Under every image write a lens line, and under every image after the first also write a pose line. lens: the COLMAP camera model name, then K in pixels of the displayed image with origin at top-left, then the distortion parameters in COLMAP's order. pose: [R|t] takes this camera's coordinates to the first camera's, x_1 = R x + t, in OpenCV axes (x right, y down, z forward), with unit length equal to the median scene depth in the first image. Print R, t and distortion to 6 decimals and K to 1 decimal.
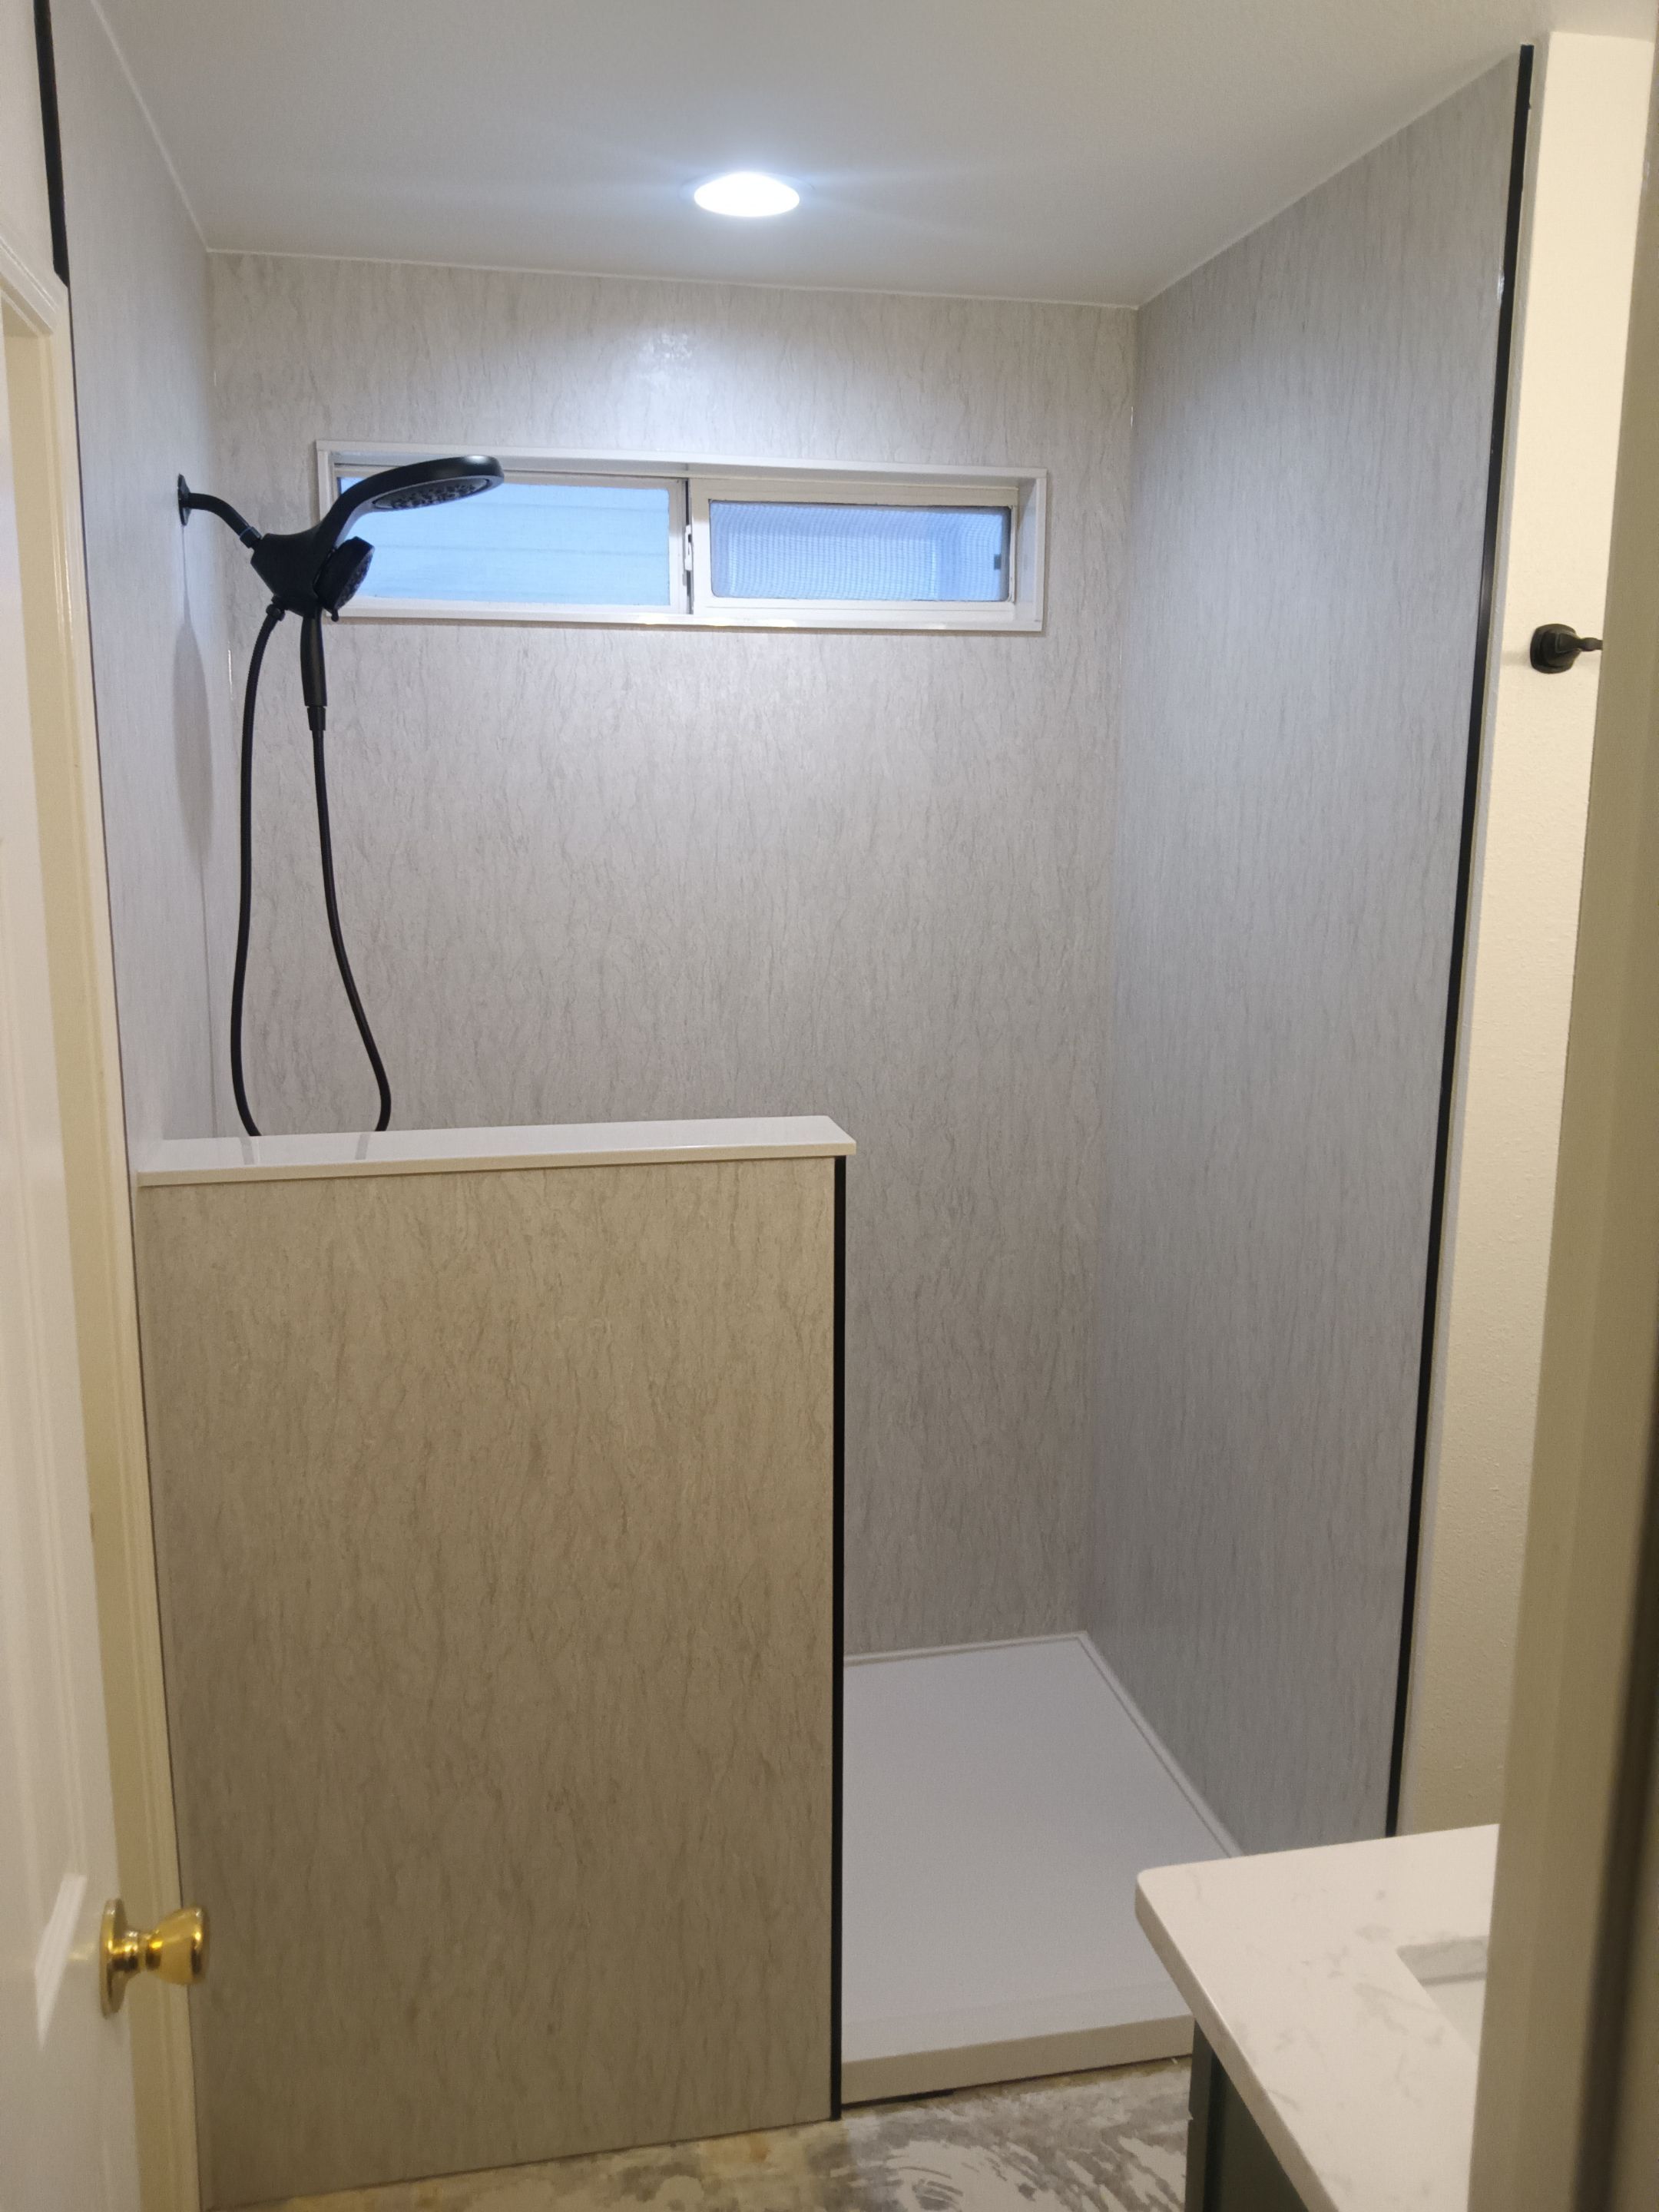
lens RADIAL K [[1741.7, 0, 821.2], [0, 1741.7, 1108.0], [0, 0, 1]] dist [0.058667, -0.108093]
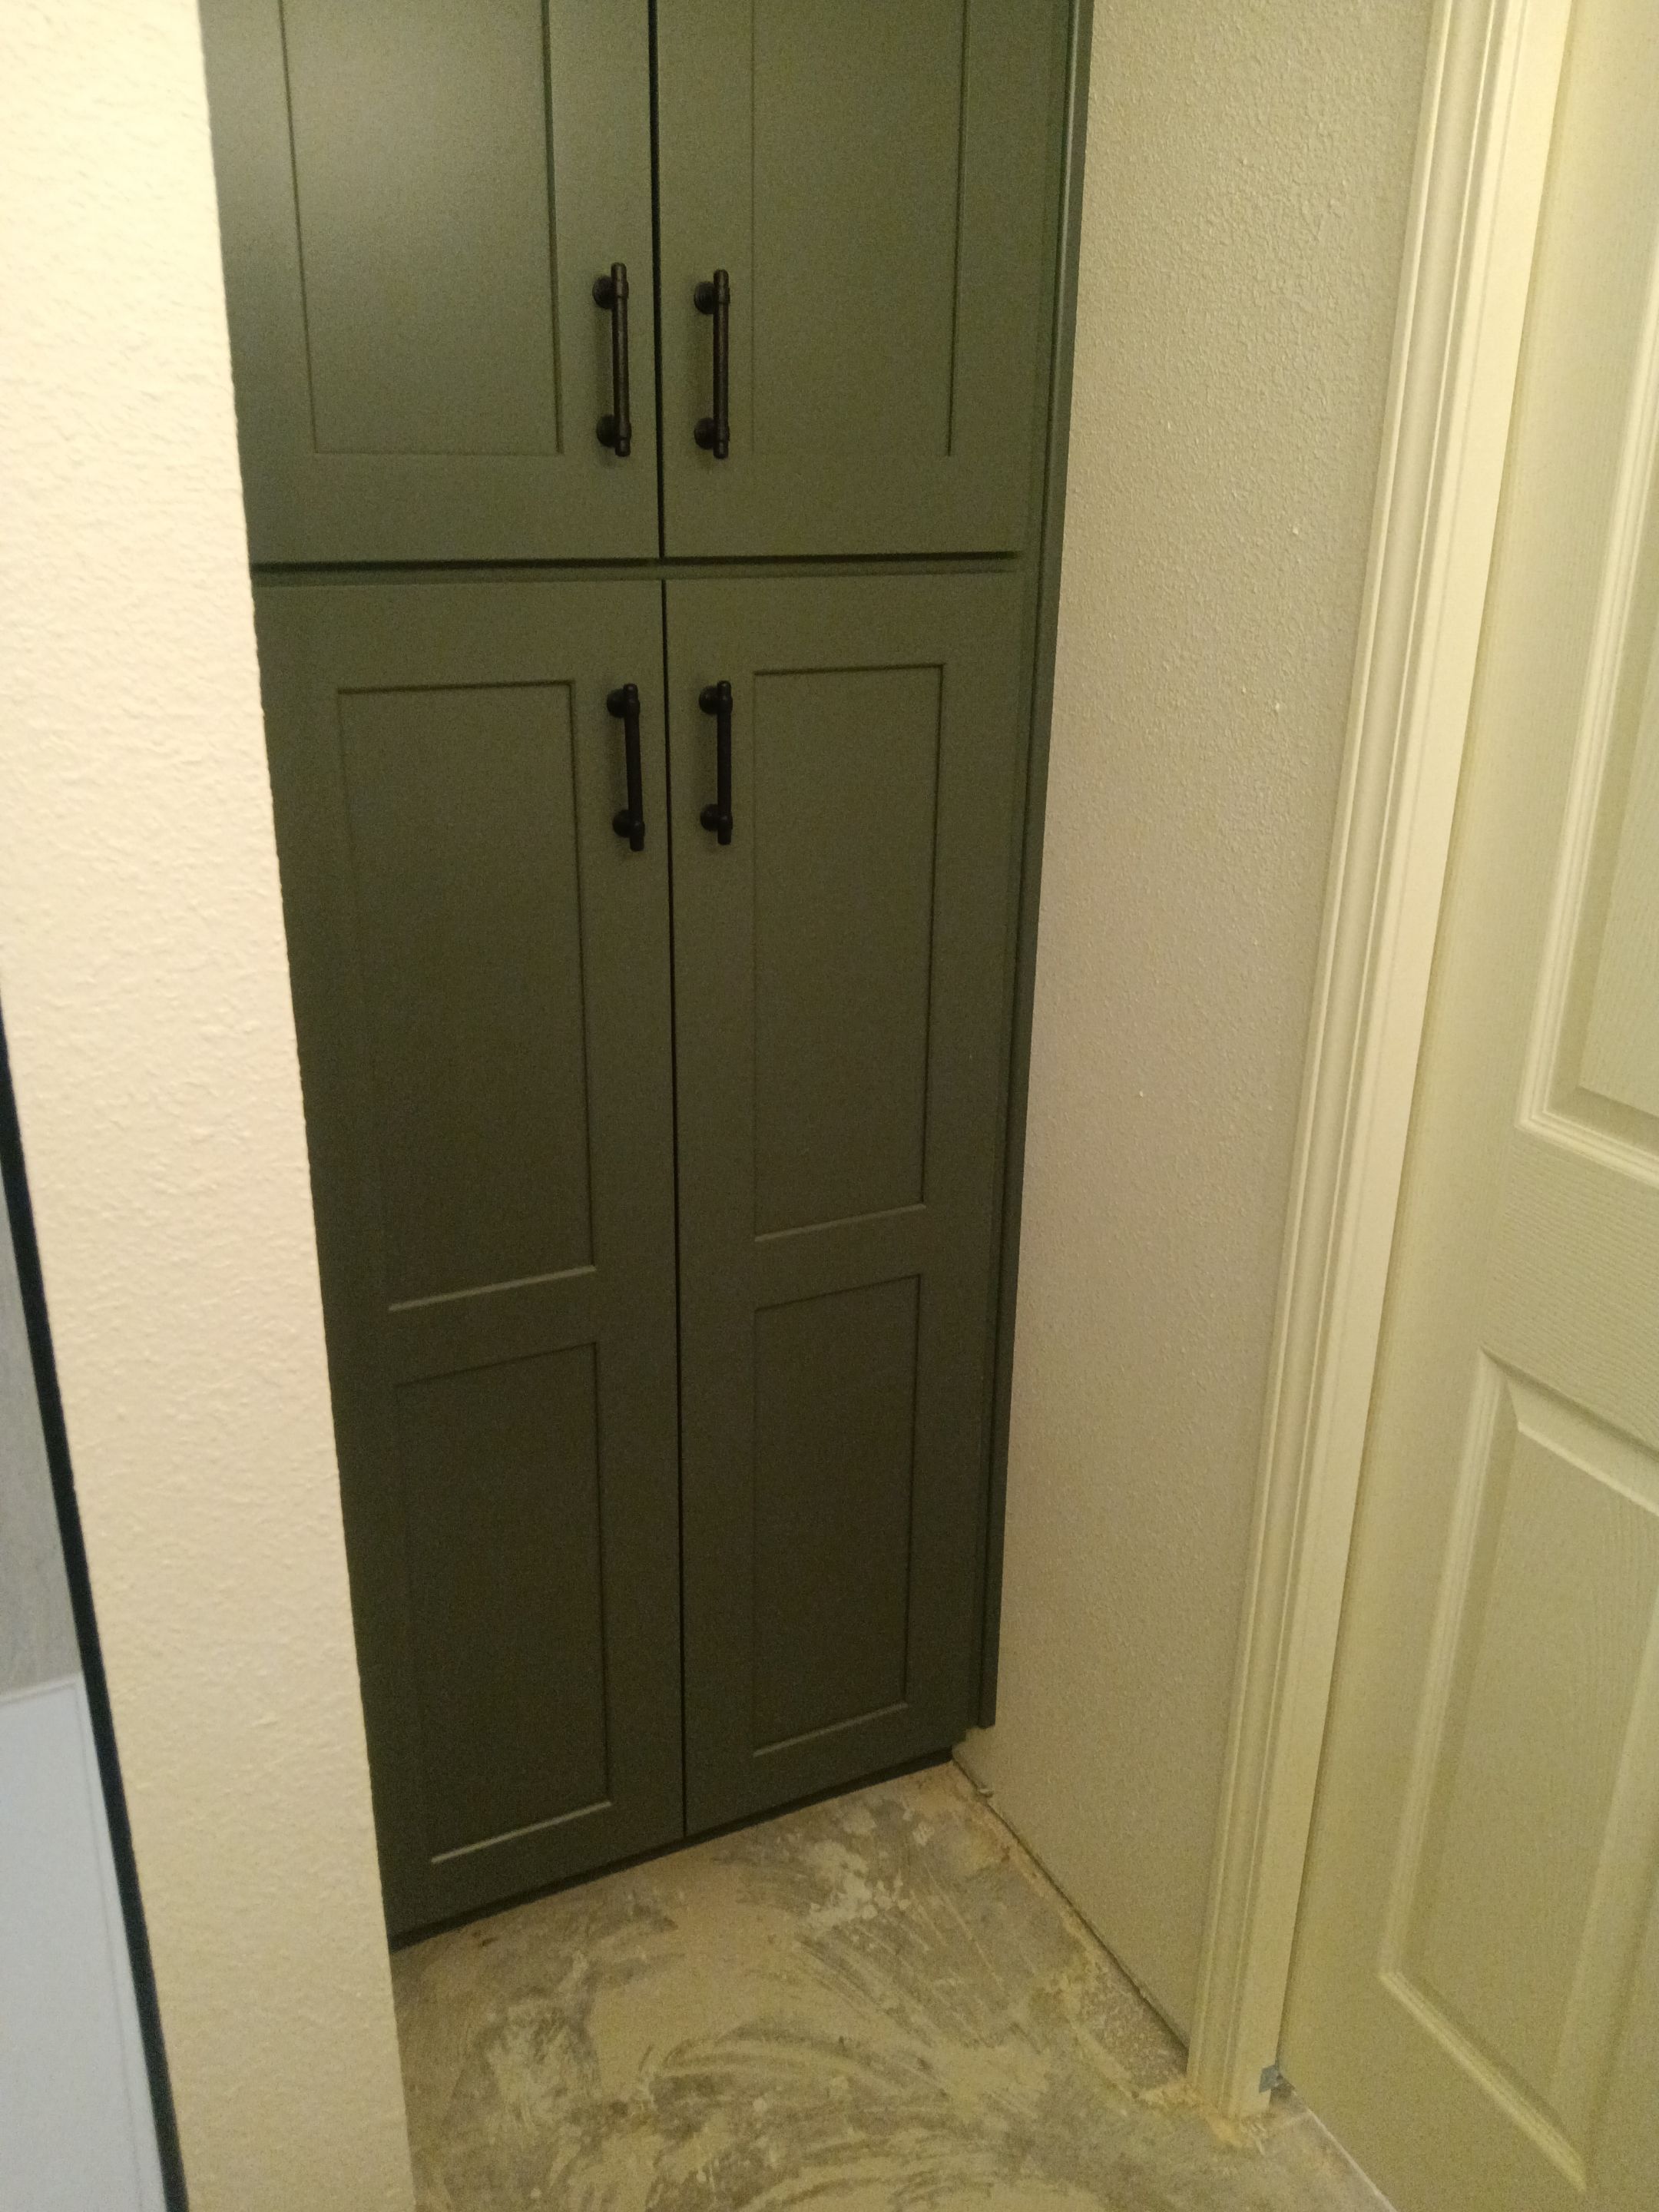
lens RADIAL K [[1749.8, 0, 846.4], [0, 1749.8, 1103.1], [0, 0, 1]] dist [0.012737, -0.045911]
pose [[0.969166, -0.080916, 0.232743, 0.336608], [0.038311, 0.982541, 0.182061, -0.008480], [-0.243411, -0.167531, 0.955345, 0.439898]]
